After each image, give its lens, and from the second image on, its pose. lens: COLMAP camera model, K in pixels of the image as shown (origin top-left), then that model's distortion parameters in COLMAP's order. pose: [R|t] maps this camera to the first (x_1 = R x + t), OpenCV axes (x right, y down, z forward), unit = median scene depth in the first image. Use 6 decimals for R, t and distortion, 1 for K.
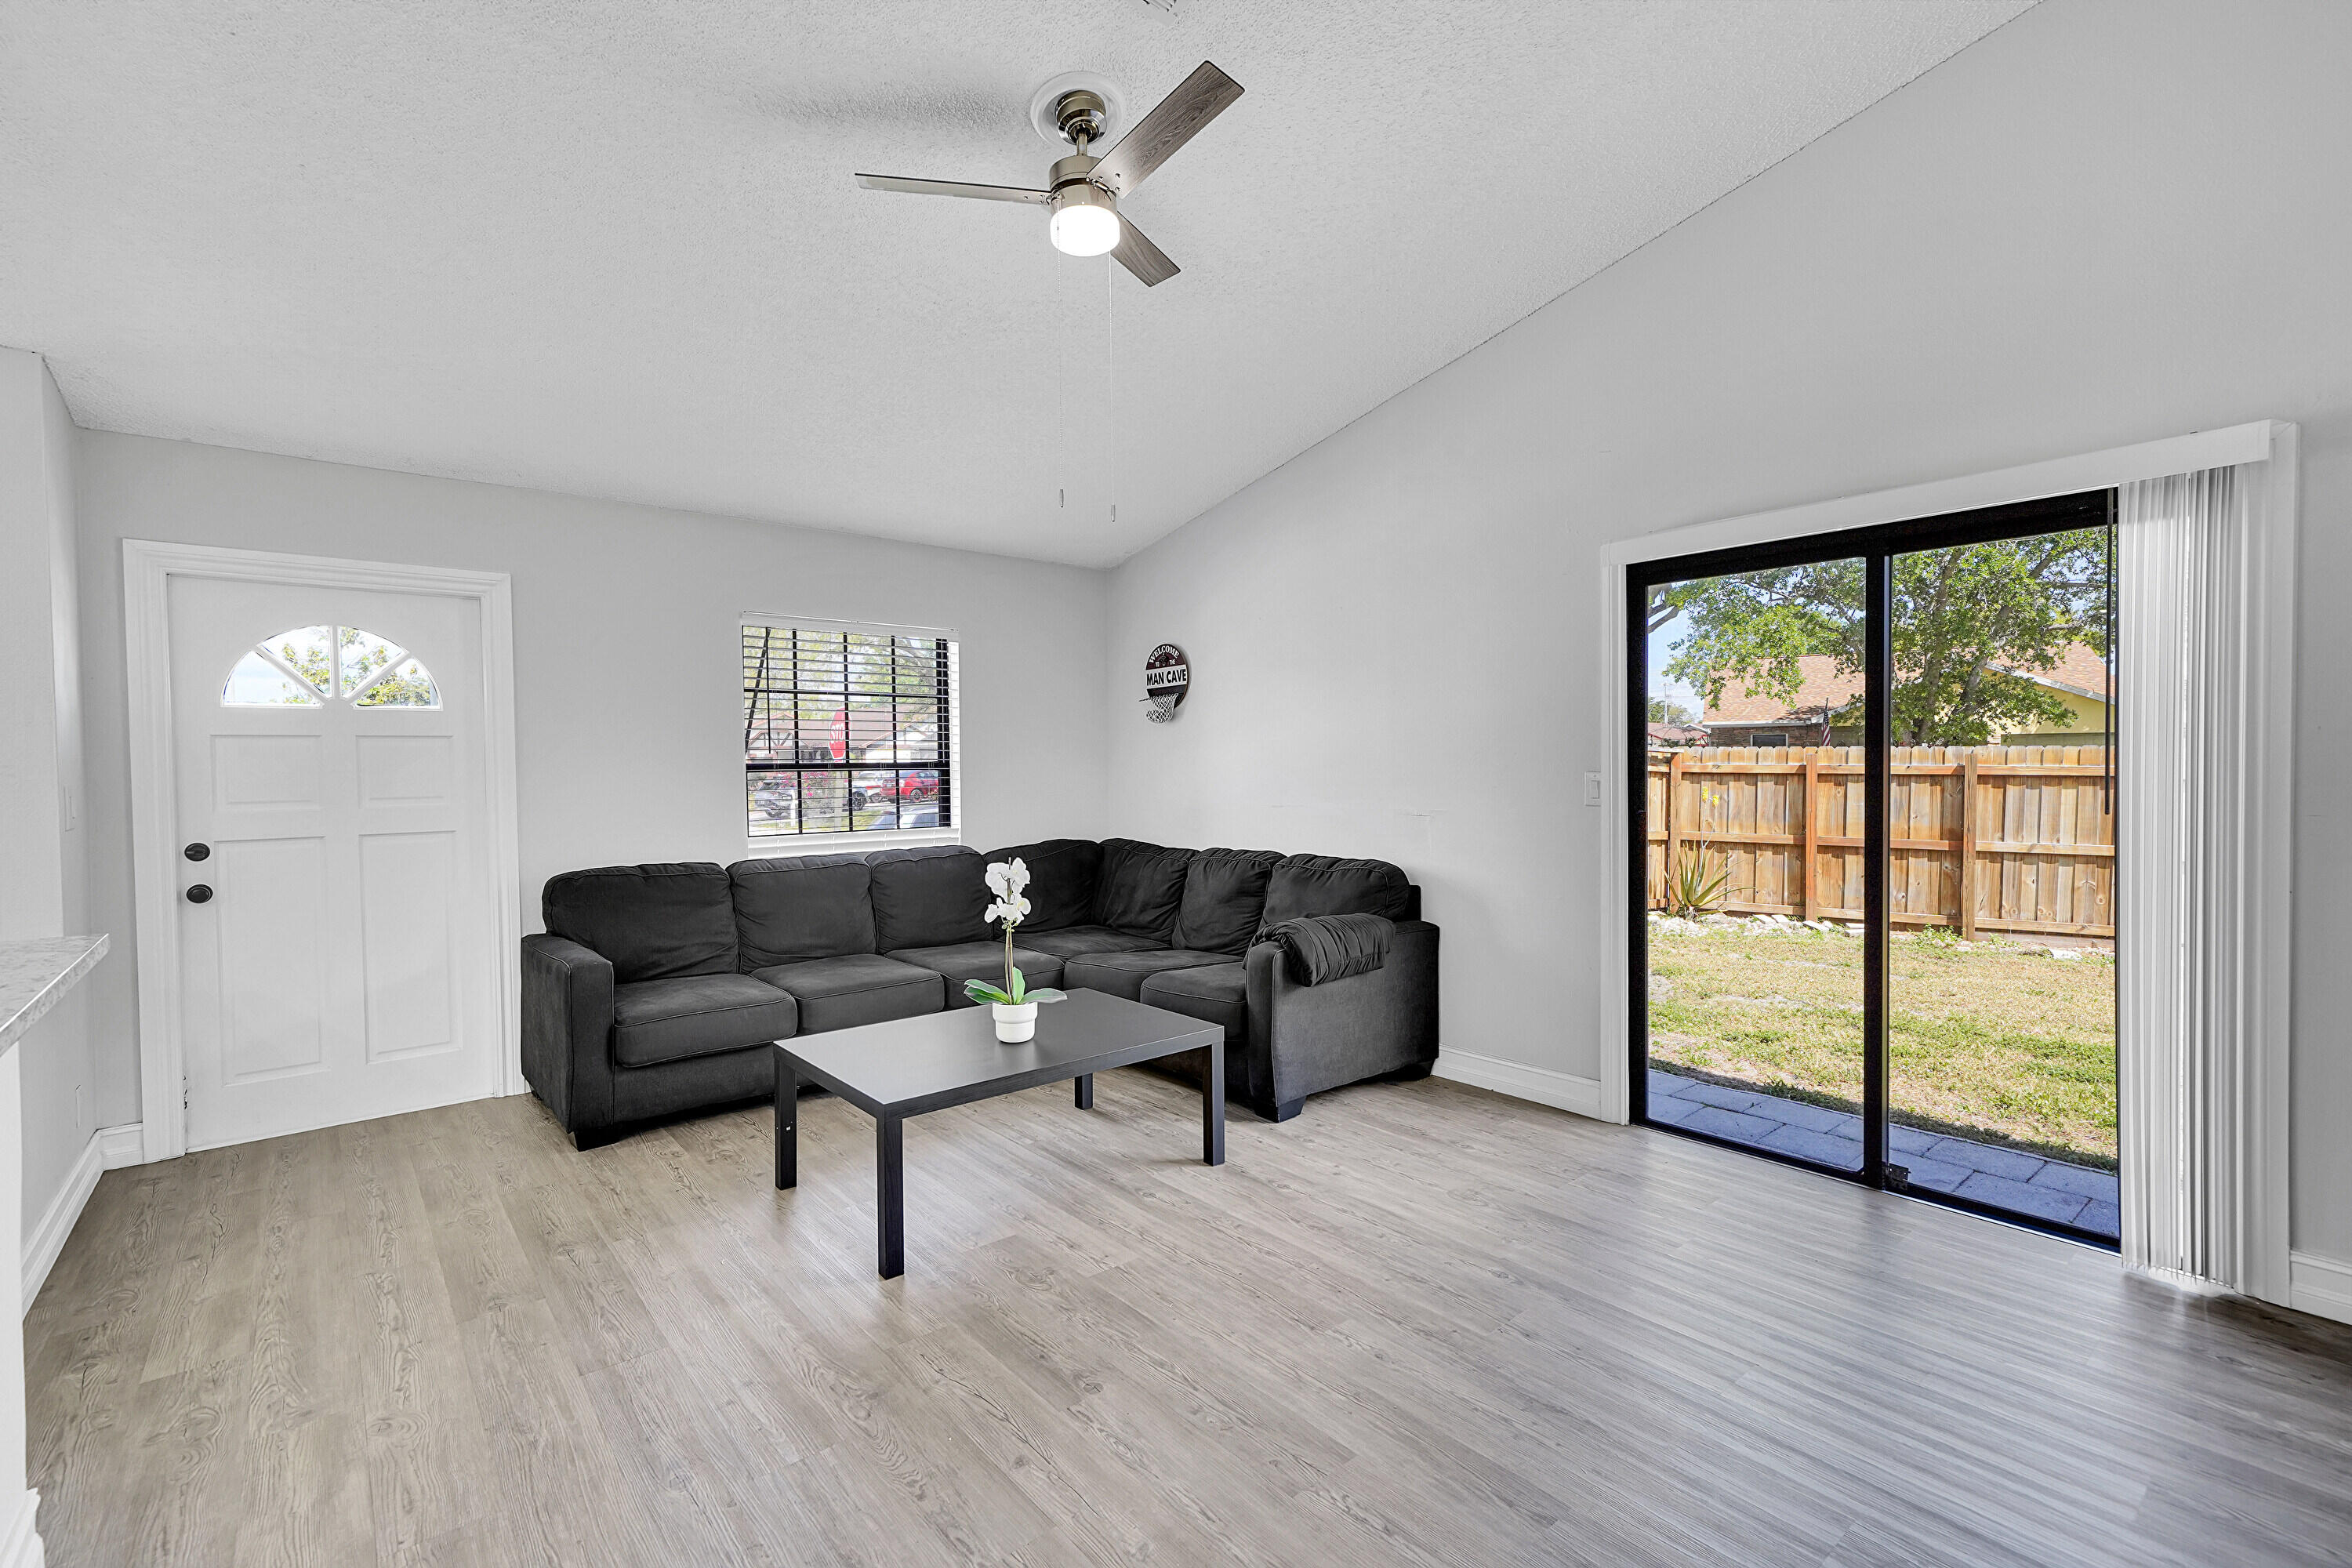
lens RADIAL K [[1045.3, 0, 1171.6], [0, 1045.3, 784.2], [0, 0, 1]] dist [0.016102, 0.000090]
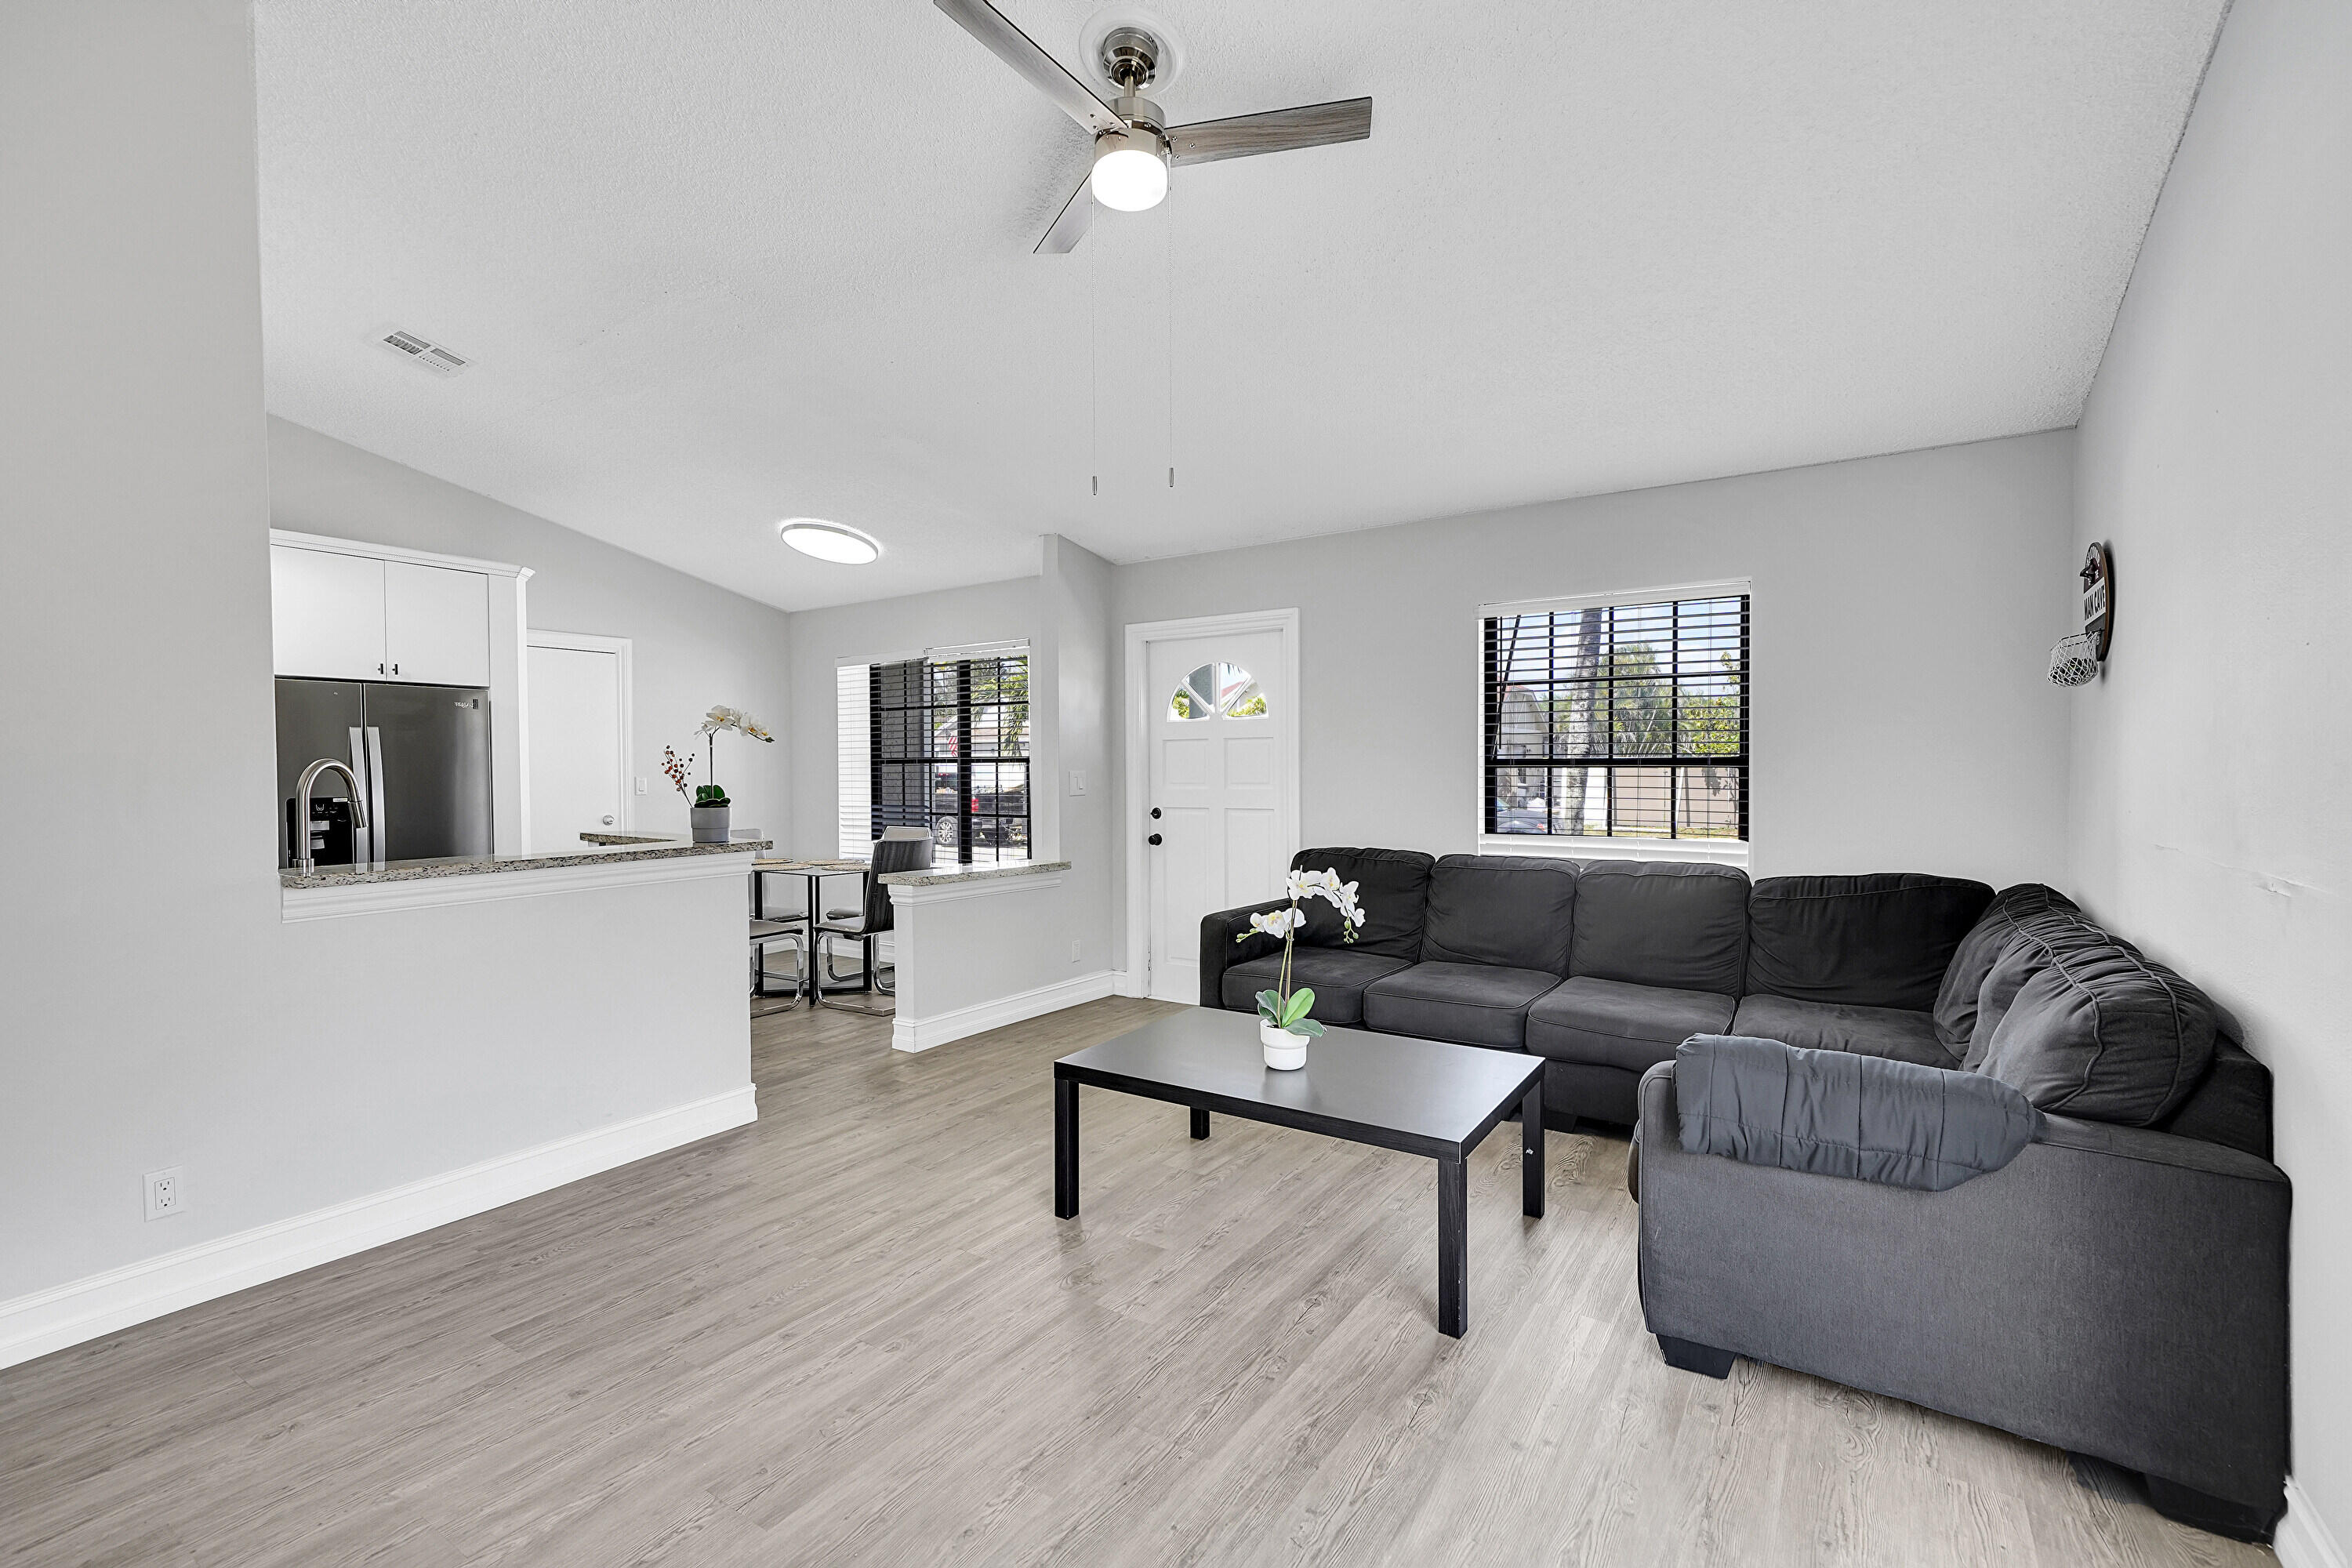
lens RADIAL K [[1045.3, 0, 1171.6], [0, 1045.3, 784.2], [0, 0, 1]] dist [0.016102, 0.000090]
pose [[0.286005, 0.025866, -0.957879, 0.682232], [-0.019982, 0.999579, 0.021026, -0.015829], [0.958020, 0.013127, 0.286402, 0.646302]]
